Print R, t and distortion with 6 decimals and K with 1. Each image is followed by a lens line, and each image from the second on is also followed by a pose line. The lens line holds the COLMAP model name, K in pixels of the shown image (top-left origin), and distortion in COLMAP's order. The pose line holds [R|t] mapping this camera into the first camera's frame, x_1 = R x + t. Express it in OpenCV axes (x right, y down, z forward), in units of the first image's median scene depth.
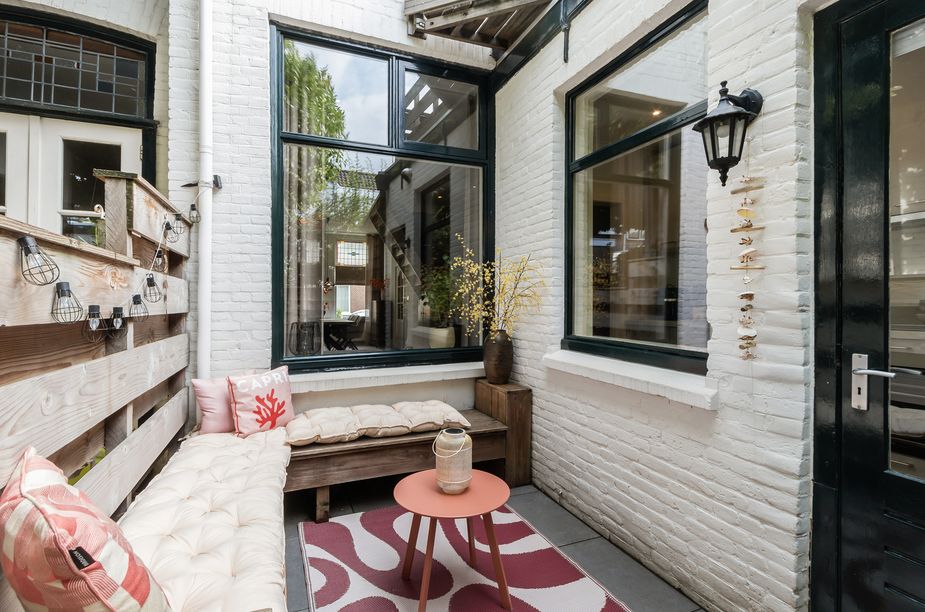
lens RADIAL K [[426.5, 0, 460.3], [0, 426.5, 295.1], [0, 0, 1]] dist [0.007136, 0.000055]
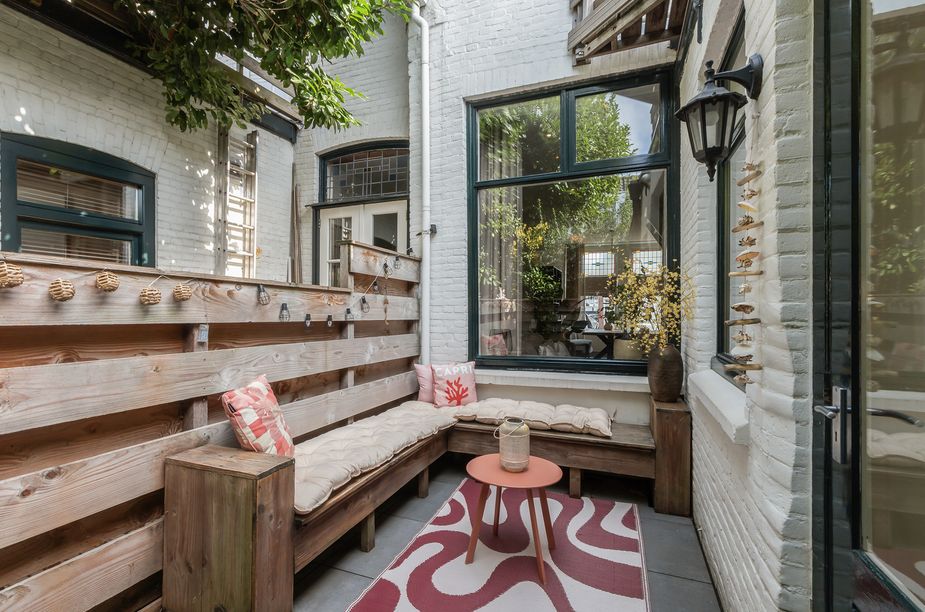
lens RADIAL K [[438.1, 0, 462.5], [0, 438.1, 306.0], [0, 0, 1]] dist [0.003532, 0.000167]
pose [[0.722264, -0.006606, -0.691586, 0.529833], [0.006619, 0.999975, -0.002638, -0.001703], [0.691586, -0.002672, 0.722289, 0.005197]]
